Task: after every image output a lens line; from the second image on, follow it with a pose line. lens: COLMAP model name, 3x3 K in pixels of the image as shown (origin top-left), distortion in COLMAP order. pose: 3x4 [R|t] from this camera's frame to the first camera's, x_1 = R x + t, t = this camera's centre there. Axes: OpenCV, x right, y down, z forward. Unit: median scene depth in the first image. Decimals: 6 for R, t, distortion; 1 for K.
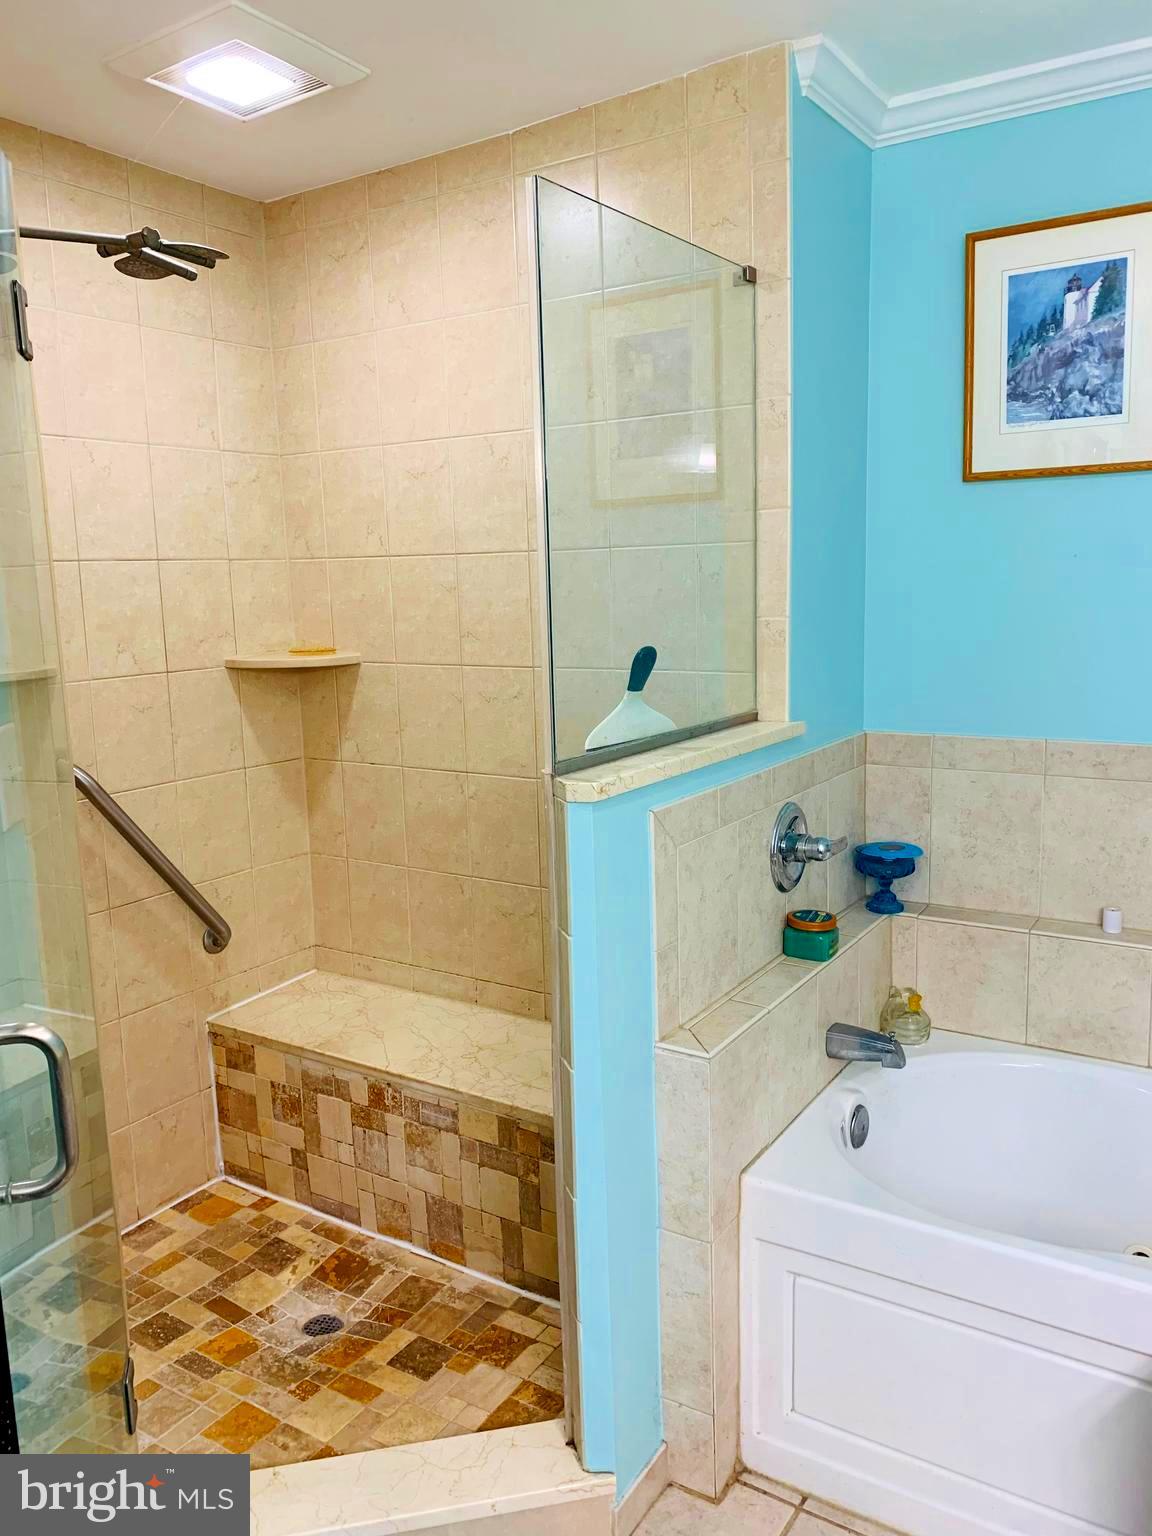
lens RADIAL K [[1178.1, 0, 575.3], [0, 1178.1, 763.4], [0, 0, 1]] dist [0.005298, -0.034522]
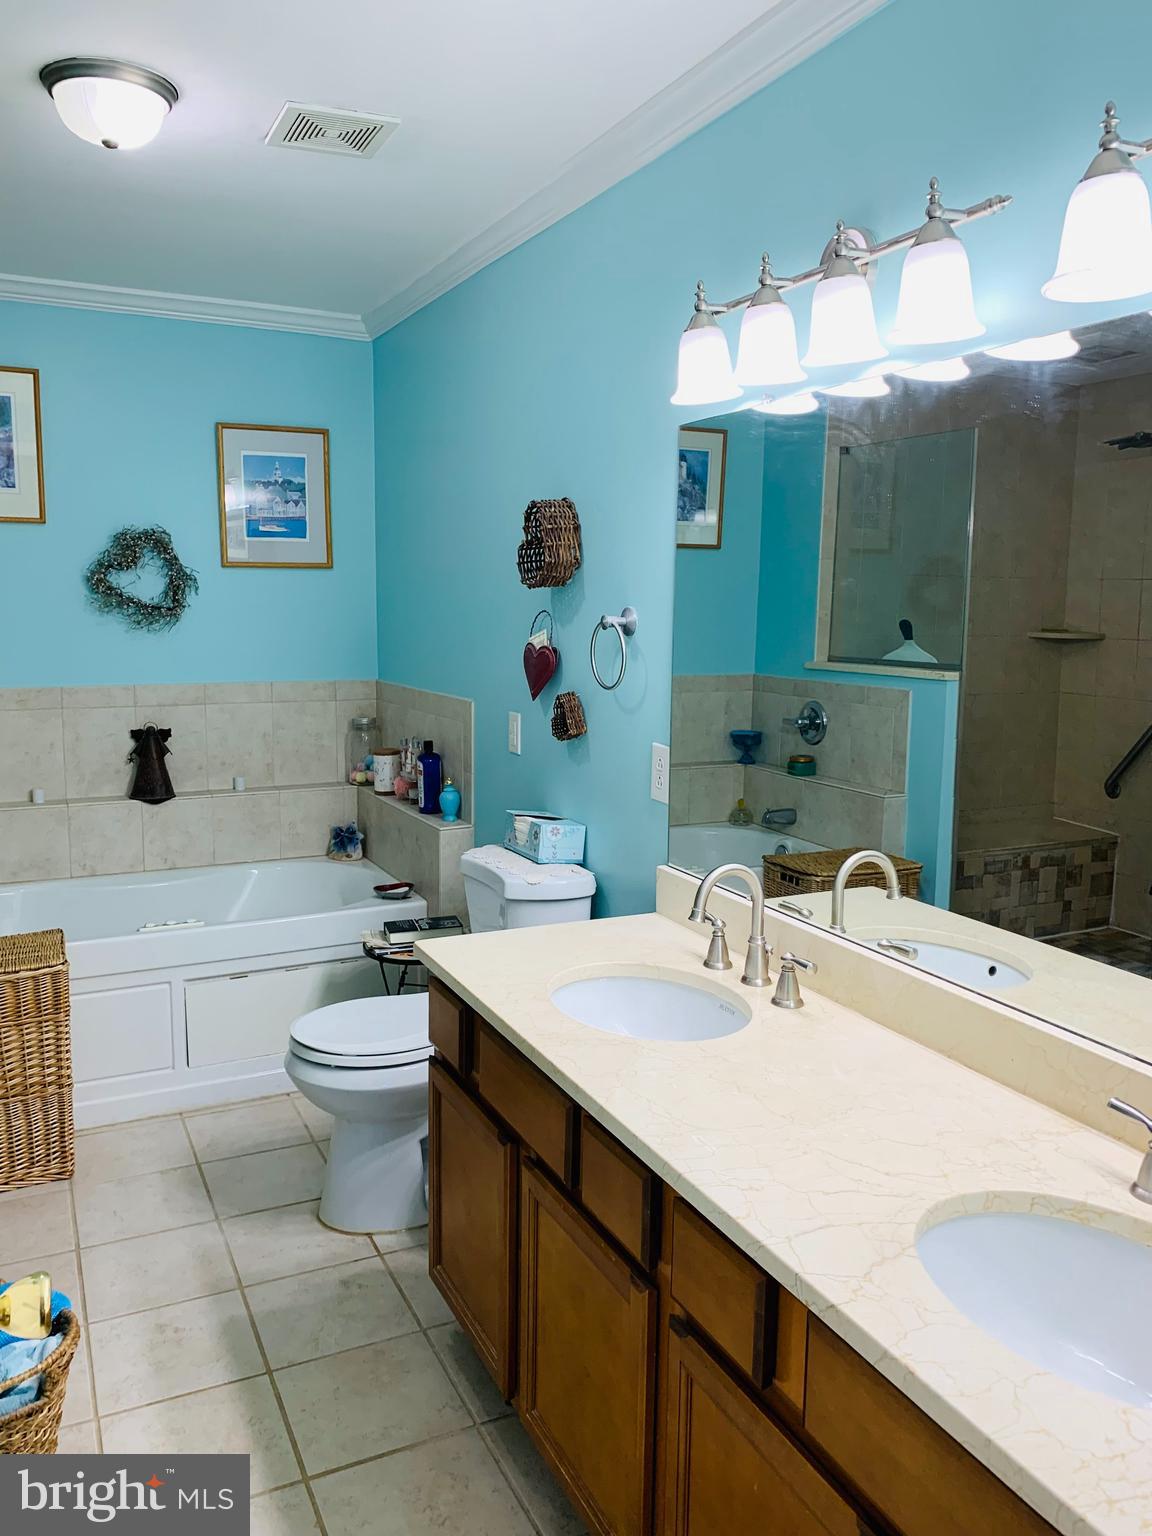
lens RADIAL K [[1178.1, 0, 573.7], [0, 1178.1, 767.2], [0, 0, 1]] dist [0.005298, -0.034522]
pose [[0.524041, -0.089306, 0.846998, -0.538856], [0.102284, 0.993889, 0.041511, 0.102264], [-0.845529, 0.064881, 0.529973, -0.500237]]
